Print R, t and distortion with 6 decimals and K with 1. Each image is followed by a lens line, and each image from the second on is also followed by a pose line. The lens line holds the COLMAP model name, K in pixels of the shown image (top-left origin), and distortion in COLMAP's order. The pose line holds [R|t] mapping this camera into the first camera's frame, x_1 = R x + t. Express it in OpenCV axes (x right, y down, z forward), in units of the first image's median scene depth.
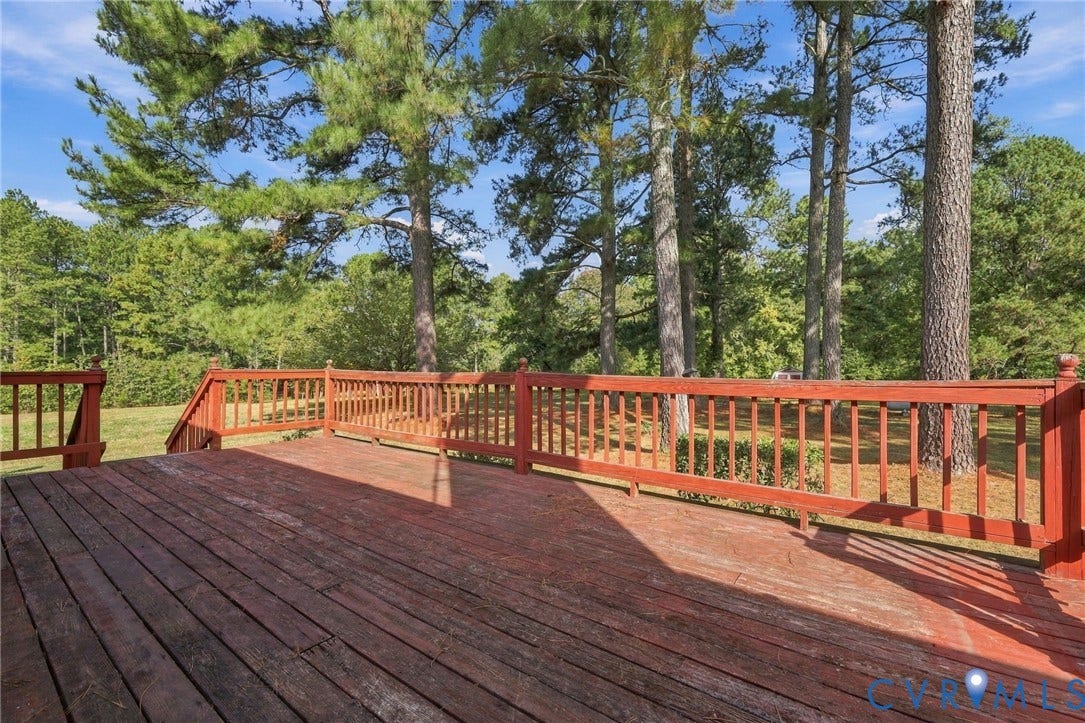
lens RADIAL K [[442.6, 0, 542.9], [0, 442.6, 365.0], [0, 0, 1]] dist [0.000366, -0.000025]
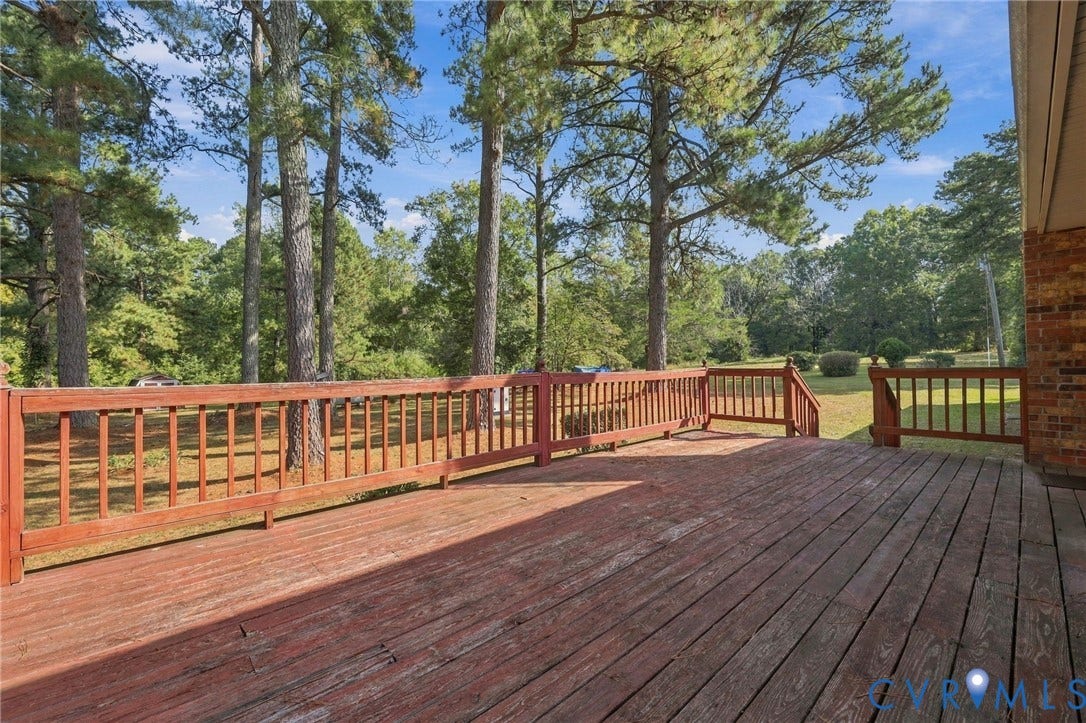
lens RADIAL K [[443.0, 0, 543.4], [0, 443.0, 365.0], [0, 0, 1]] dist [0.000366, -0.000025]
pose [[0.195987, -0.001132, 0.980606, -1.743615], [0.015152, 0.999883, -0.001874, 0.004724], [-0.980490, 0.015226, 0.195981, 1.238696]]
